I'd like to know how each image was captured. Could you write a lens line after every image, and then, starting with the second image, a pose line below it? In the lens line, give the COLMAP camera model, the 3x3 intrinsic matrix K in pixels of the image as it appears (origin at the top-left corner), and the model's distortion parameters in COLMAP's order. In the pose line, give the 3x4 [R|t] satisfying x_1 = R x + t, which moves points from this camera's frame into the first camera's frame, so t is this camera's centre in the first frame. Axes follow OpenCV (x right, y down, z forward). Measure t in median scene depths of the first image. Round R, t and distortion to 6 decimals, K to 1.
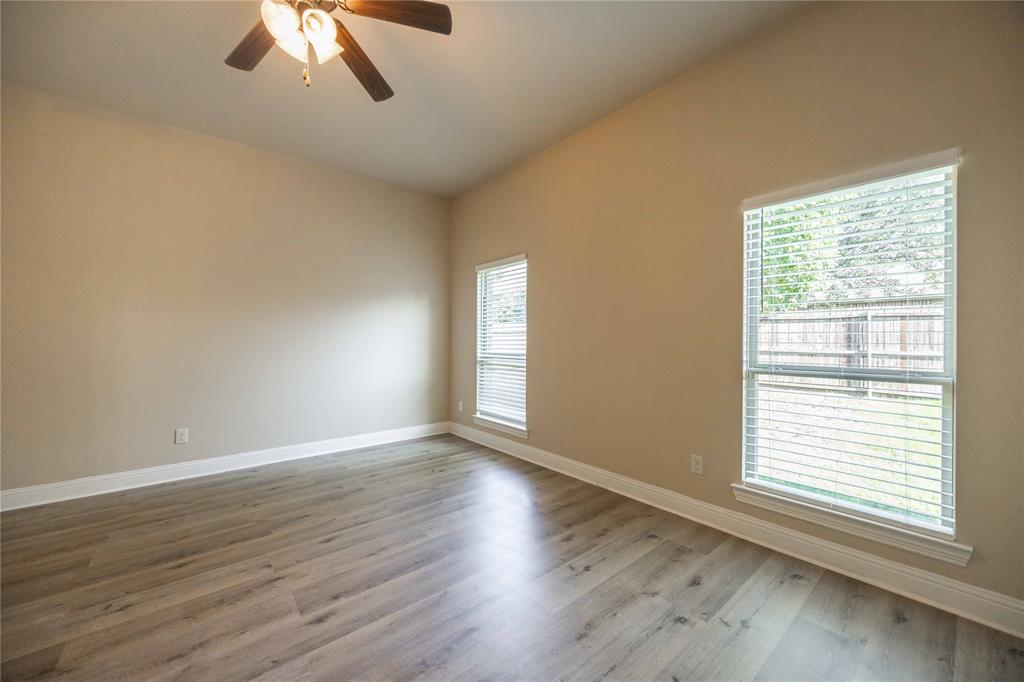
lens RADIAL K [[392.0, 0, 524.9], [0, 392.0, 336.6], [0, 0, 1]] dist [0.001258, -0.001783]
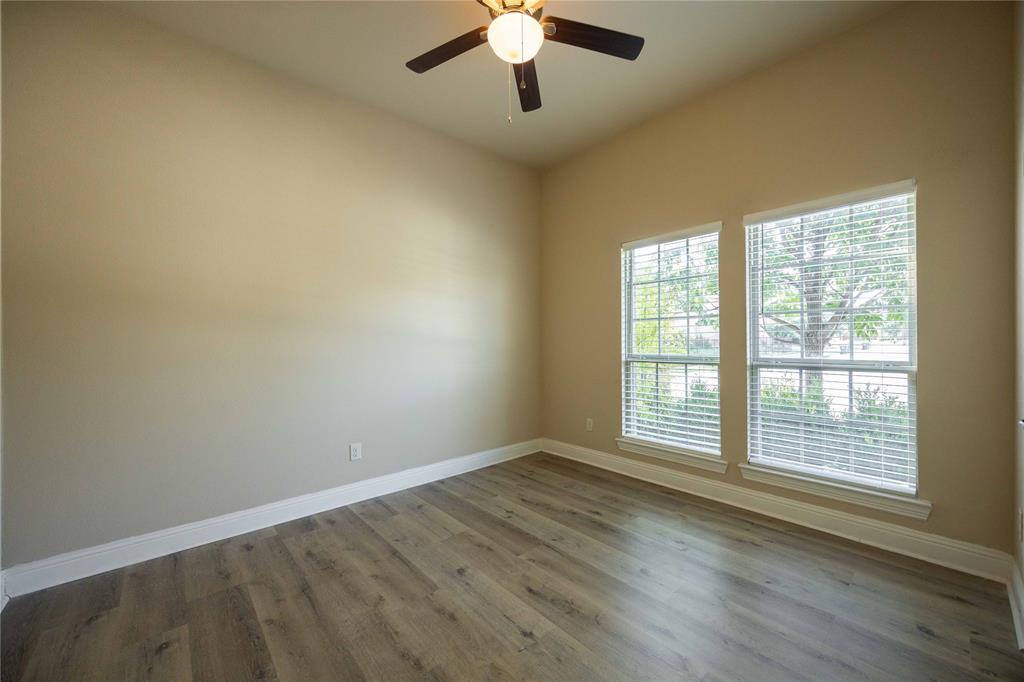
lens RADIAL K [[287.5, 0, 516.9], [0, 287.5, 340.2], [0, 0, 1]] dist [-0.006771, -0.000028]
pose [[0.988134, -0.013775, 0.152975, -0.237659], [0.013314, 0.999903, 0.004042, 0.003273], [-0.153016, -0.001957, 0.988222, 0.280749]]
